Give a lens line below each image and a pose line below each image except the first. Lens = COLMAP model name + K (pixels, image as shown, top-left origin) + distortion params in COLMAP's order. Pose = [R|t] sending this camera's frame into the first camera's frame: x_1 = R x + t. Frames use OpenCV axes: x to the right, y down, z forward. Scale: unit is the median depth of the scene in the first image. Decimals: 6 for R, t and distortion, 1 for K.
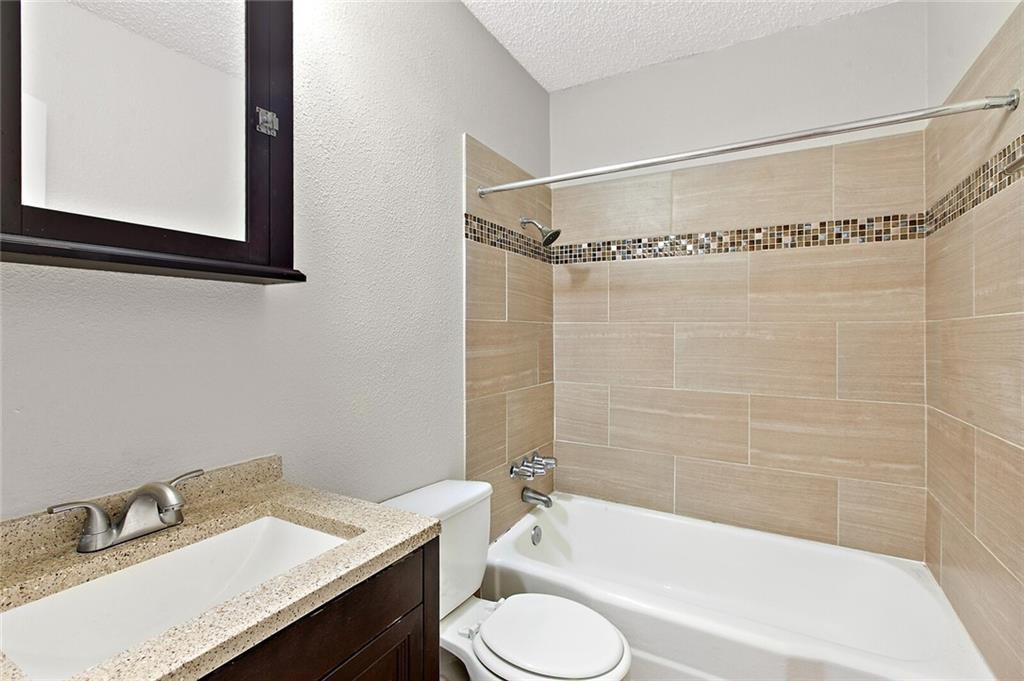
lens RADIAL K [[465.6, 0, 513.7], [0, 465.6, 330.2], [0, 0, 1]] dist [0.001284, 0.000034]
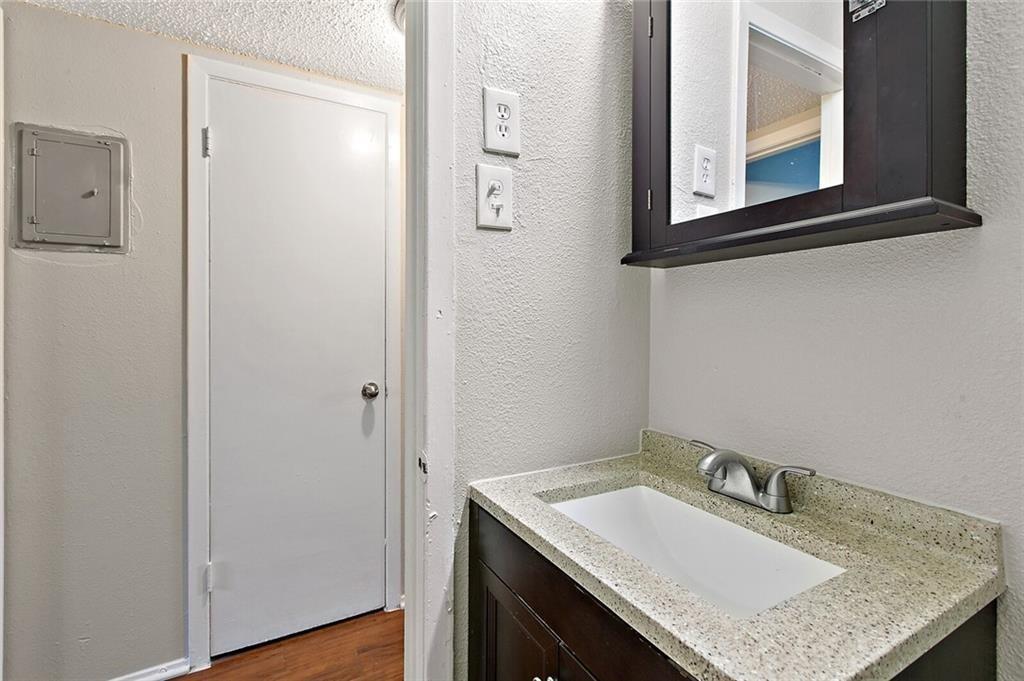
lens RADIAL K [[465.6, 0, 513.7], [0, 465.6, 330.2], [0, 0, 1]] dist [0.001284, 0.000034]
pose [[-0.526440, 0.001345, -0.850211, 0.385627], [-0.006584, 0.999962, 0.005659, 0.048227], [0.850187, 0.008577, -0.526411, 1.121630]]
